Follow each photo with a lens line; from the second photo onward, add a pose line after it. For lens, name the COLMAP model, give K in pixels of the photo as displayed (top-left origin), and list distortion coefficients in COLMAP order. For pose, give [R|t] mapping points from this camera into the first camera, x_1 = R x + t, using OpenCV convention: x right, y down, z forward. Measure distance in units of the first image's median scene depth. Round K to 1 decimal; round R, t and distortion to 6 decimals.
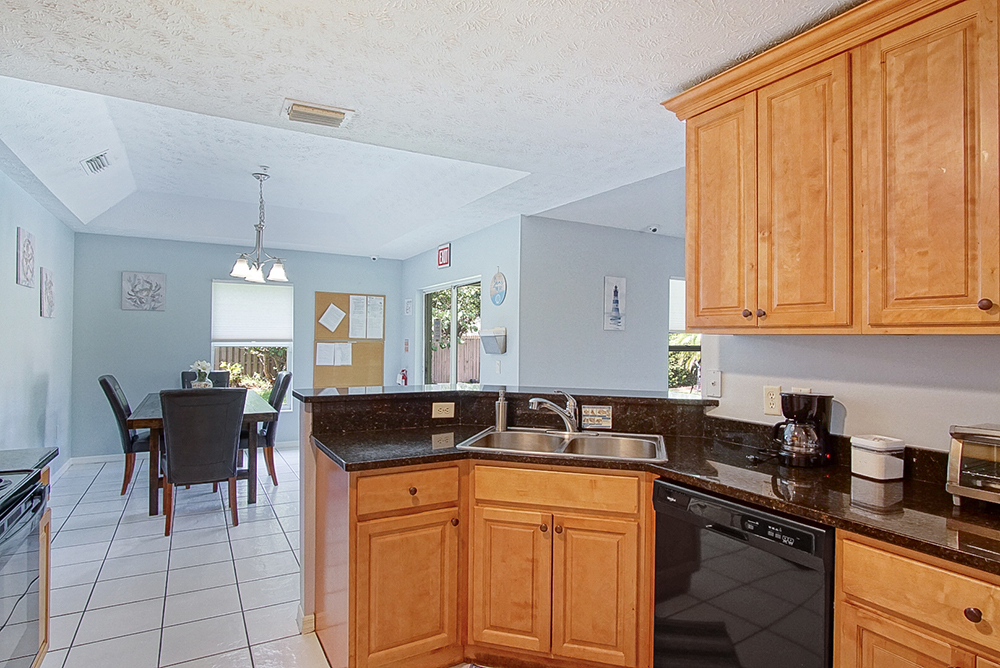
lens RADIAL K [[534.2, 0, 499.2], [0, 534.2, 338.5], [0, 0, 1]] dist [-0.006949, -0.001096]
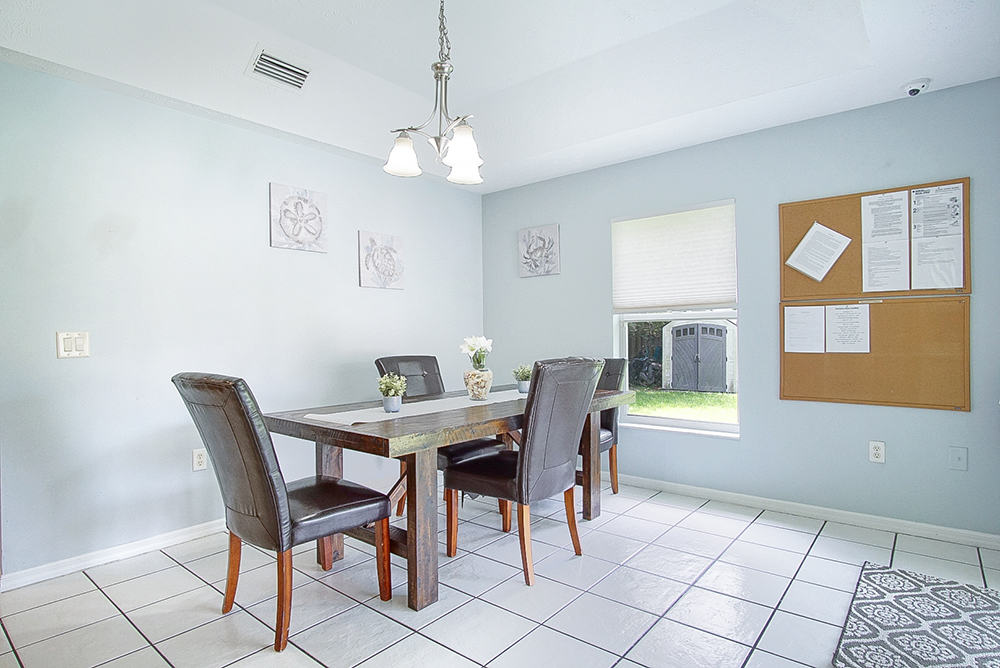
lens RADIAL K [[534.2, 0, 500.4], [0, 534.2, 336.1], [0, 0, 1]] dist [-0.006949, -0.001096]
pose [[0.358652, -0.016899, -0.933318, 0.028900], [0.022370, 0.999705, -0.009504, 0.035004], [0.933203, -0.017470, 0.358924, 0.578163]]
